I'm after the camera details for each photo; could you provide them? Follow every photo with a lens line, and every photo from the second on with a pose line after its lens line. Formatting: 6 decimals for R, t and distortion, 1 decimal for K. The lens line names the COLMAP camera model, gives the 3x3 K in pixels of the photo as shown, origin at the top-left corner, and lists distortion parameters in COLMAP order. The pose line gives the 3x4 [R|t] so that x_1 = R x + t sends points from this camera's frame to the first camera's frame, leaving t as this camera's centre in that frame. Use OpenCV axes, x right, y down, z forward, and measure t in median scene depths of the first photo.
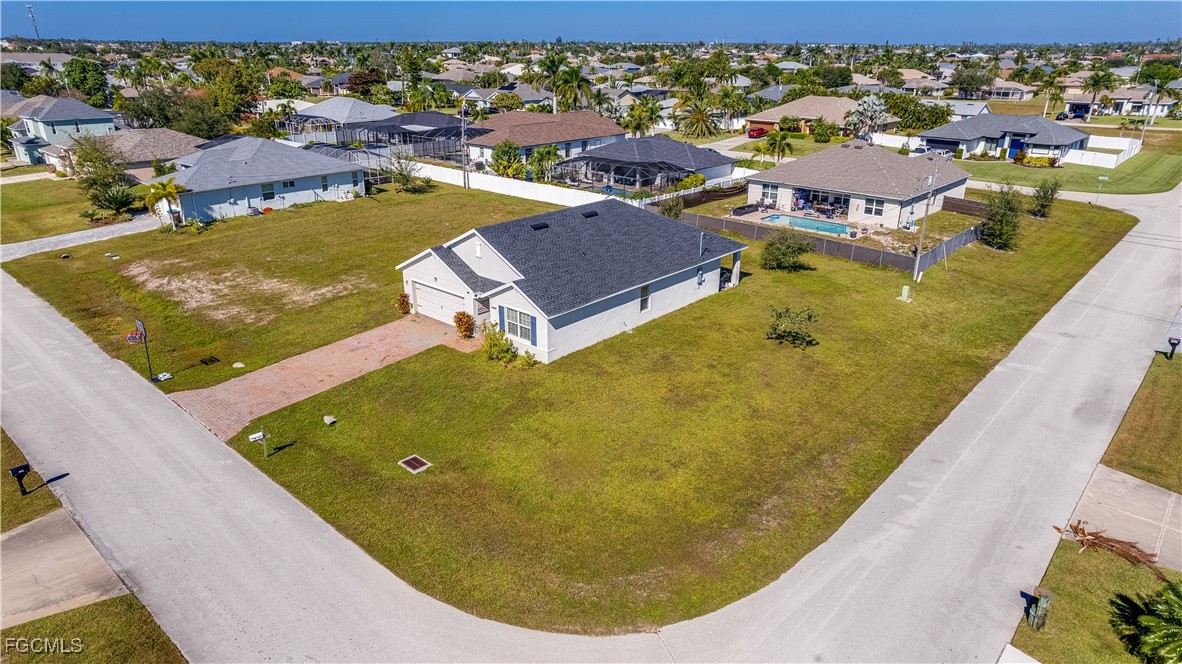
lens RADIAL K [[763.0, 0, 591.0], [0, 763.0, 332.0], [0, 0, 1]] dist [-0.018615, 0.001065]
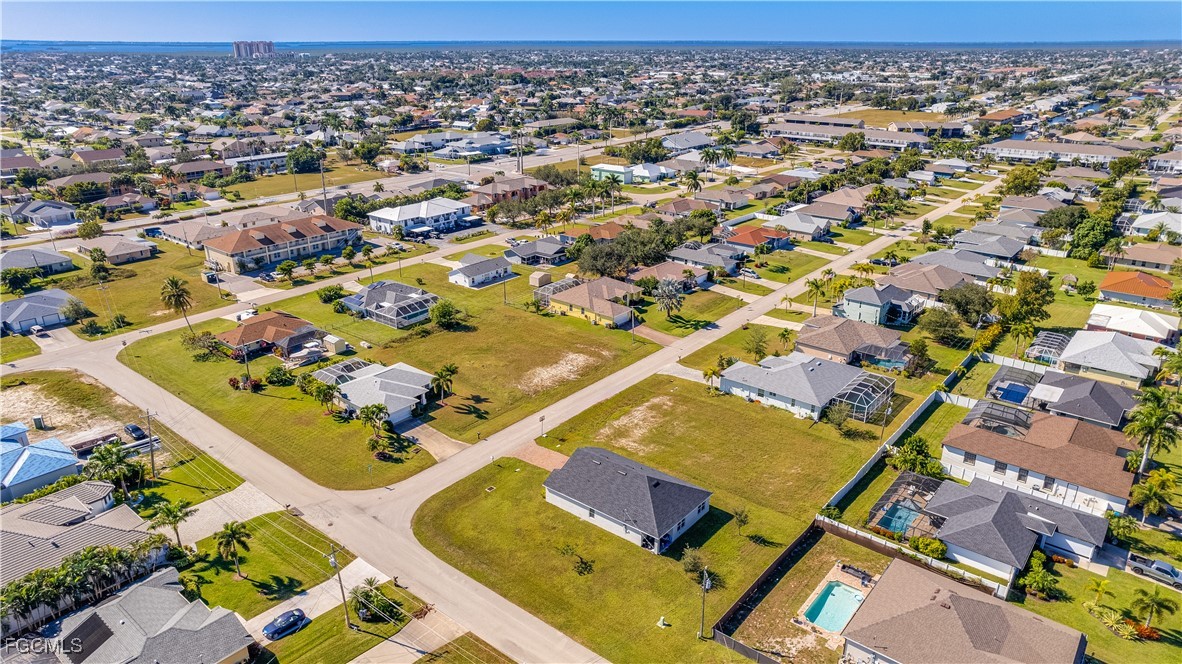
lens RADIAL K [[761.9, 0, 580.8], [0, 761.9, 332.4], [0, 0, 1]] dist [-0.038977, 0.055461]
pose [[0.048328, 0.359050, -0.932066, 1.247555], [-0.362154, 0.875958, 0.318658, -0.769816], [0.930865, 0.322151, 0.172365, 0.259266]]
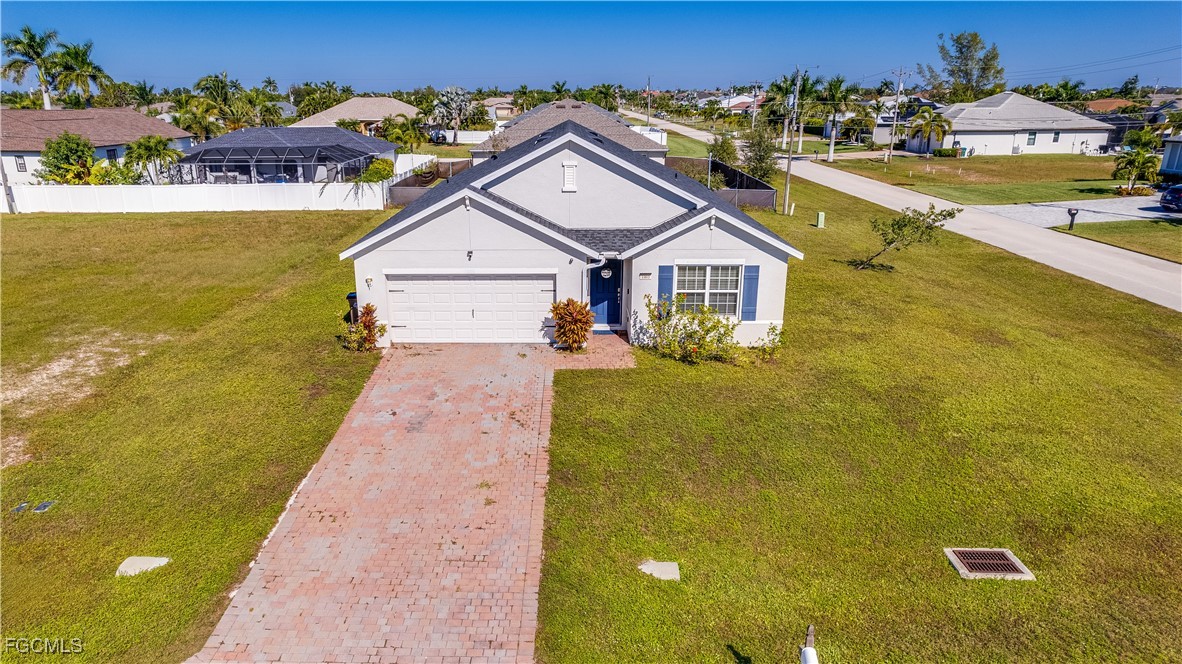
lens RADIAL K [[790.4, 0, 546.3], [0, 790.4, 344.9], [0, 0, 1]] dist [-0.048815, 0.065818]
pose [[0.756394, -0.205659, 0.620945, -0.309791], [0.242628, 0.969781, 0.025641, -0.008776], [-0.607454, 0.131263, 0.783435, 0.363512]]
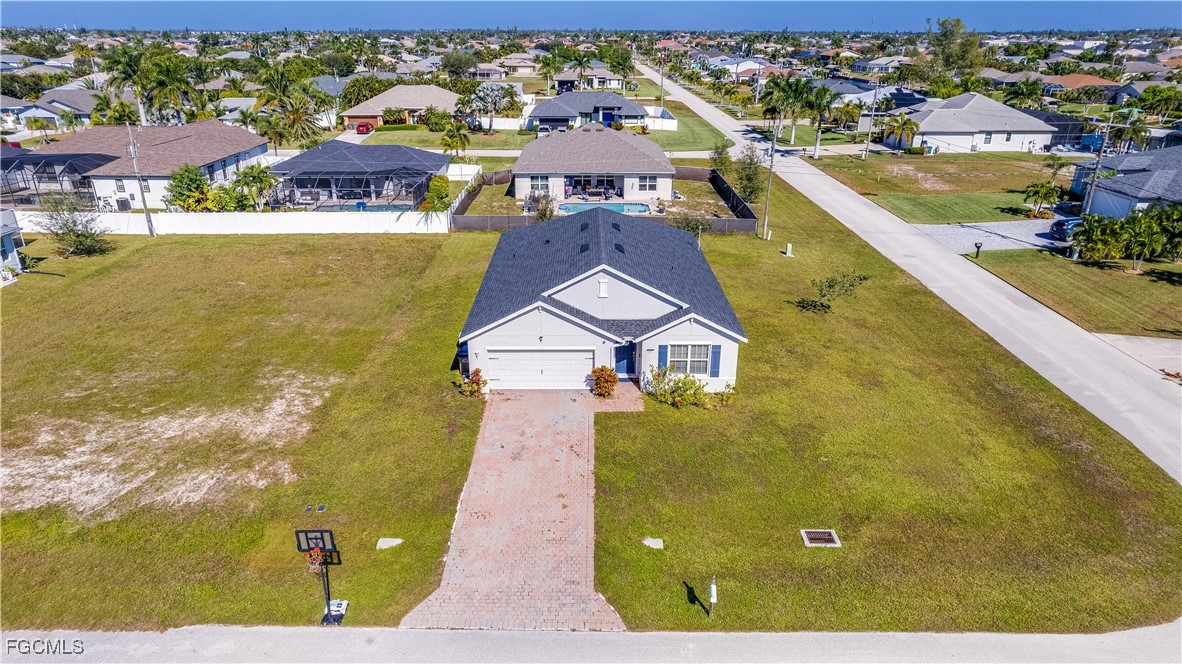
lens RADIAL K [[761.9, 0, 580.8], [0, 761.9, 332.4], [0, 0, 1]] dist [-0.038977, 0.055461]
pose [[0.742491, -0.252797, 0.620323, -0.413211], [0.242225, 0.964714, 0.103216, -0.091977], [-0.624527, 0.073621, 0.777526, 0.227717]]
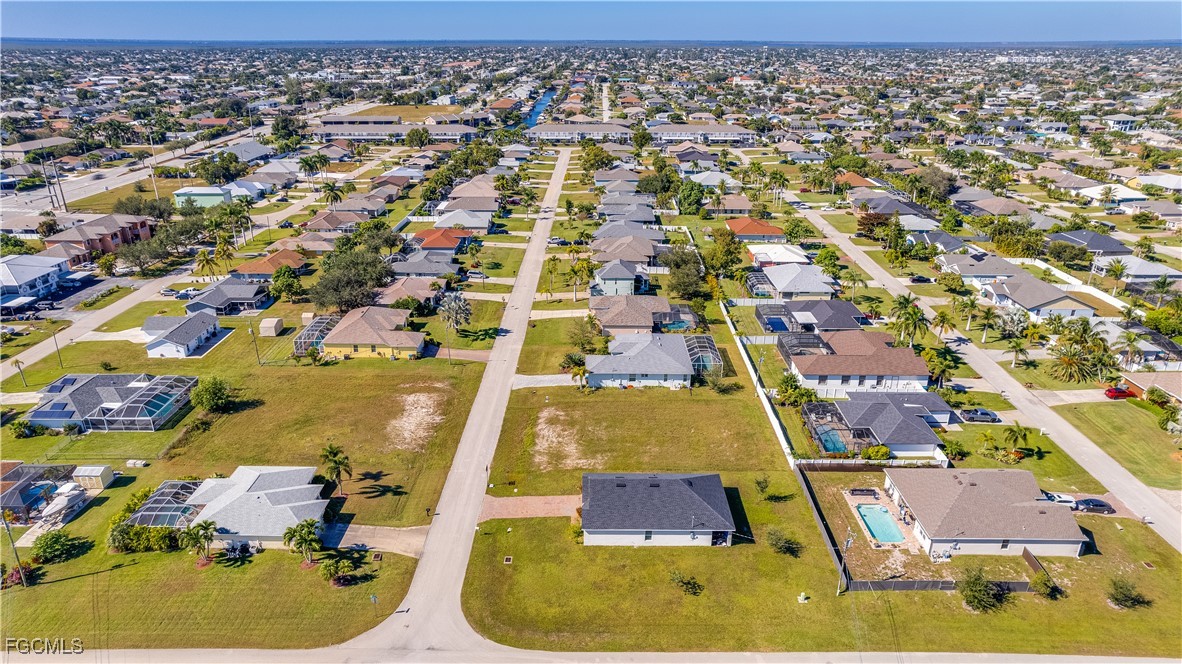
lens RADIAL K [[761.9, 0, 580.8], [0, 761.9, 332.4], [0, 0, 1]] dist [-0.038977, 0.055461]
pose [[0.663045, 0.269534, -0.698372, 0.813091], [-0.269522, 0.956318, 0.113199, -0.495209], [0.698376, 0.113171, 0.706727, -0.450641]]
